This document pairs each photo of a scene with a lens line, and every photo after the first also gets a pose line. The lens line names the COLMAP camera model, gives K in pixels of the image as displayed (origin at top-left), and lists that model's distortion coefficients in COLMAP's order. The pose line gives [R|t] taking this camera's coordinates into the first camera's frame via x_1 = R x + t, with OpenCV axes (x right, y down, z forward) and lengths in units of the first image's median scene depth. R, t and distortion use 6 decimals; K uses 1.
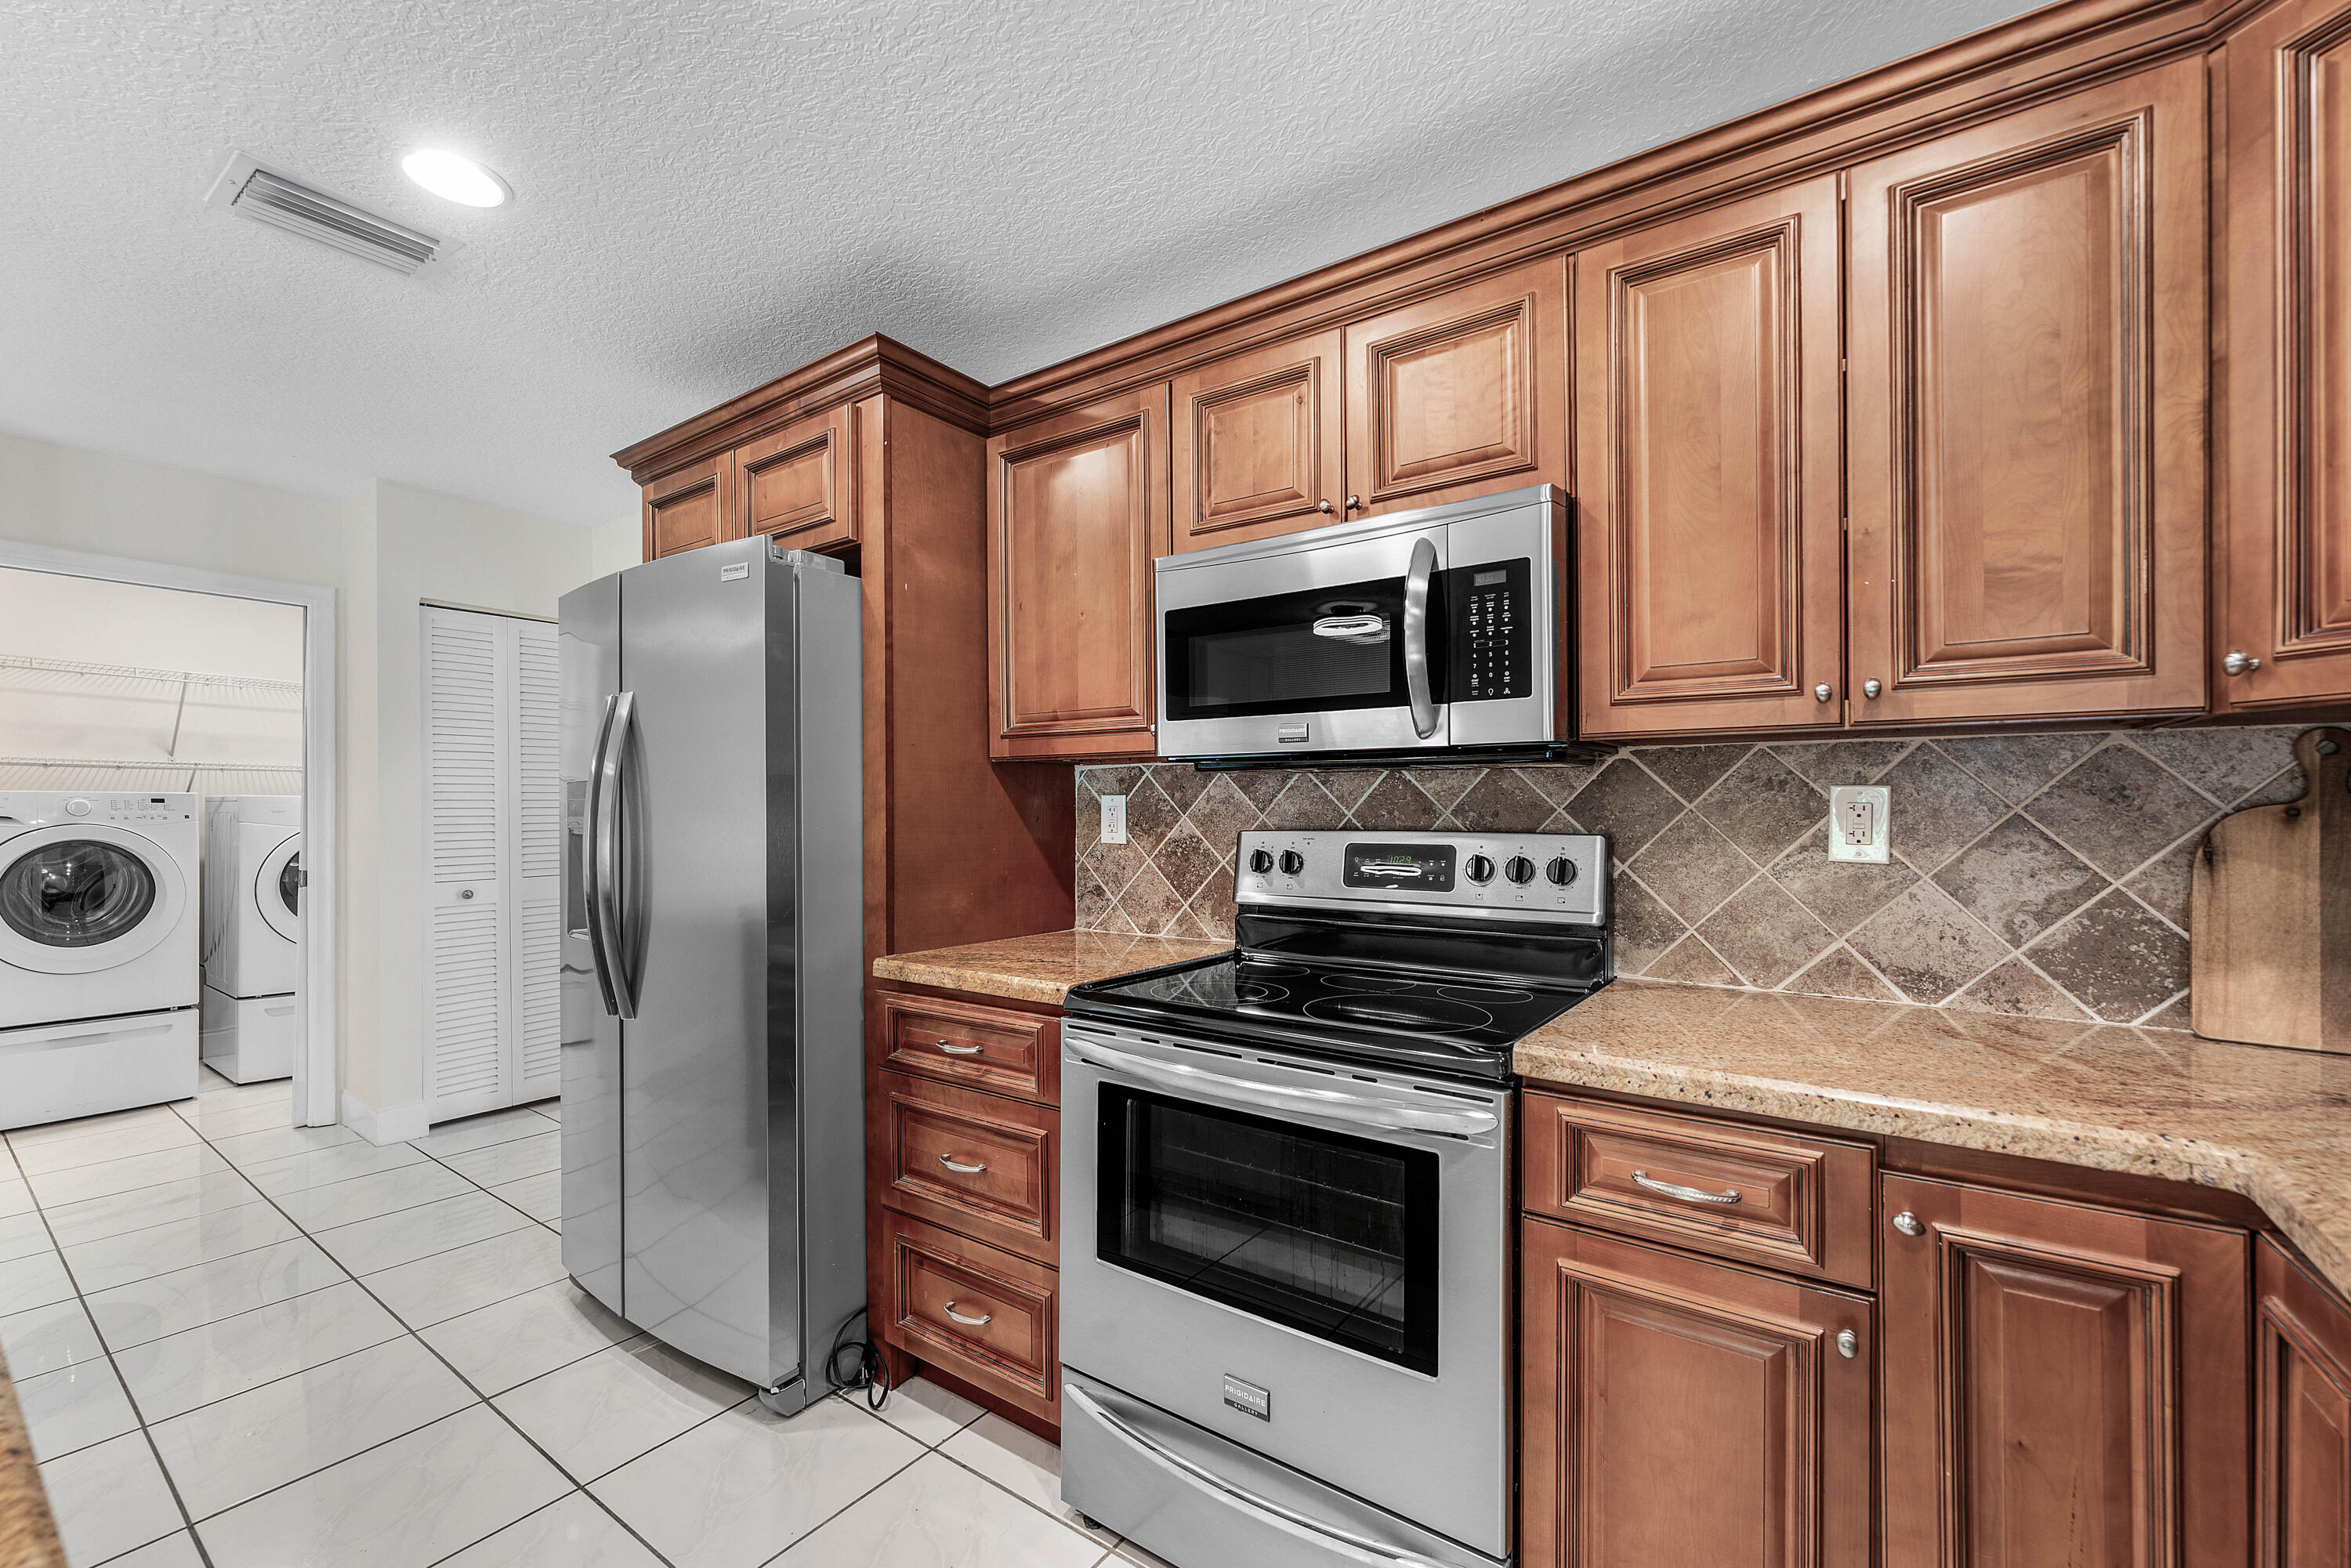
lens RADIAL K [[964.5, 0, 1174.5], [0, 964.5, 805.4], [0, 0, 1]] dist [-0.000216, -0.000180]
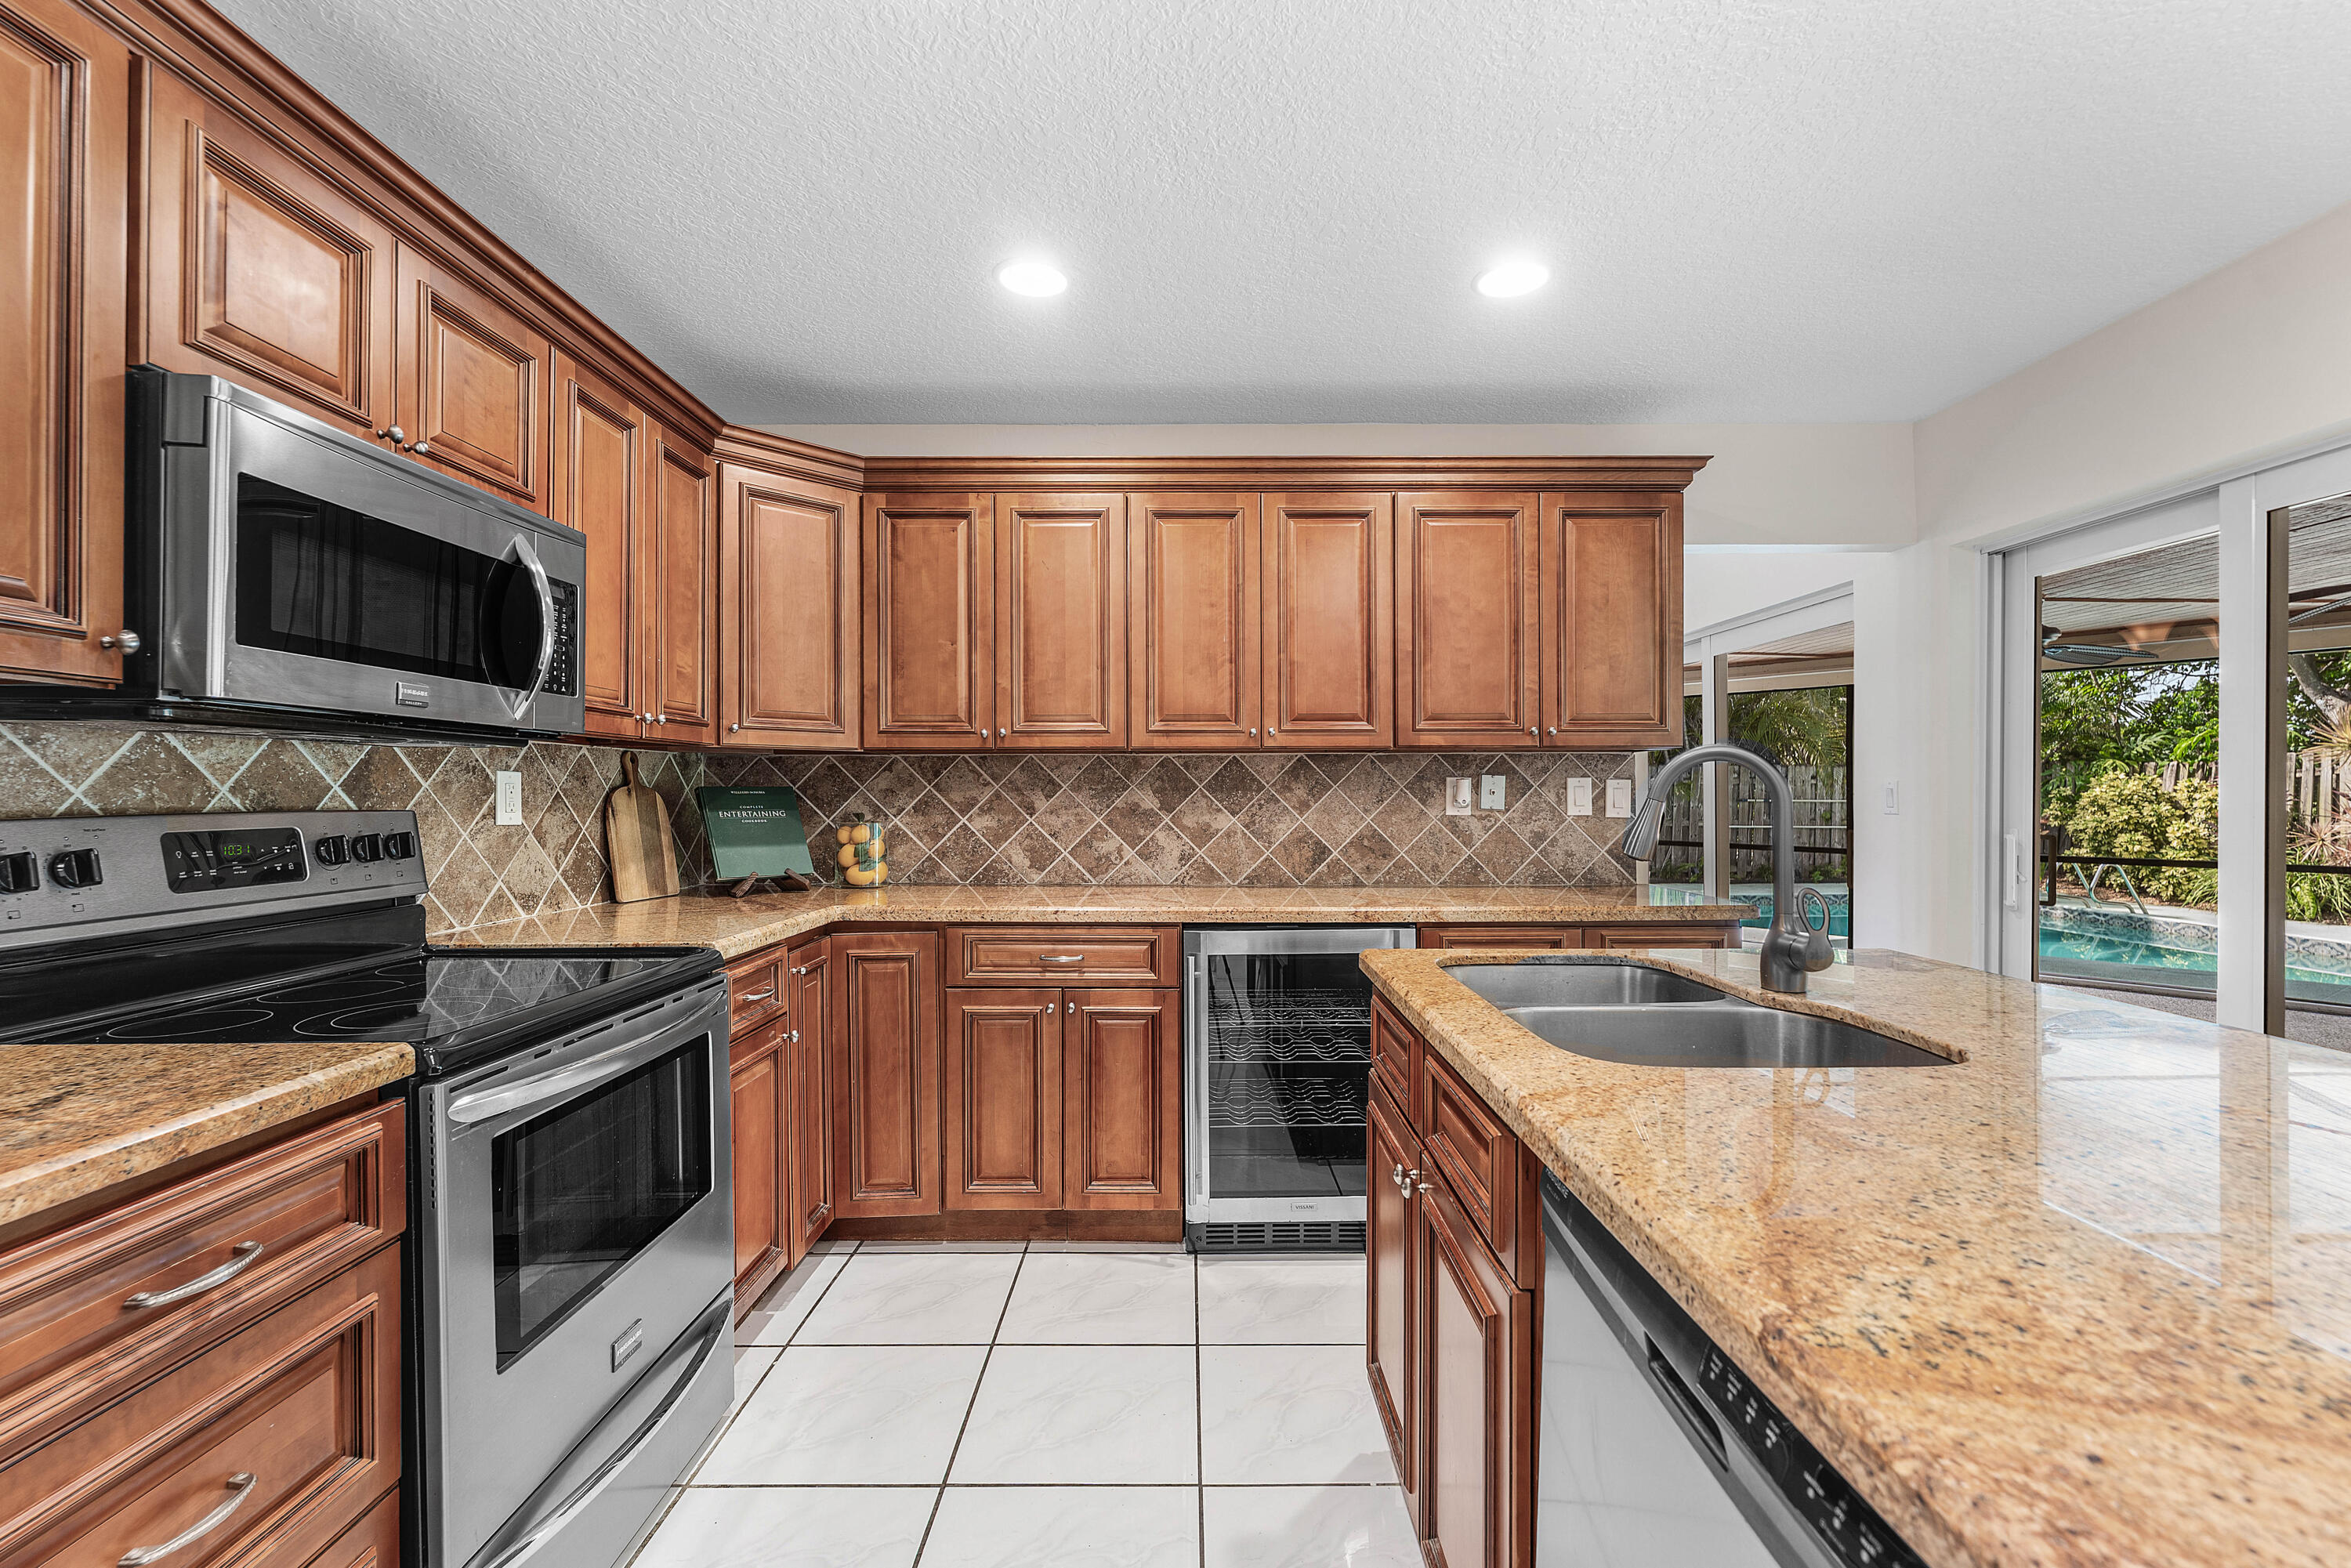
lens RADIAL K [[964.5, 0, 1174.5], [0, 964.5, 805.4], [0, 0, 1]] dist [-0.000216, -0.000180]
pose [[-0.580987, -0.010129, 0.813850, -1.018128], [-0.002834, 0.999942, 0.010421, 0.011654], [-0.813908, 0.003748, -0.580982, 1.007841]]
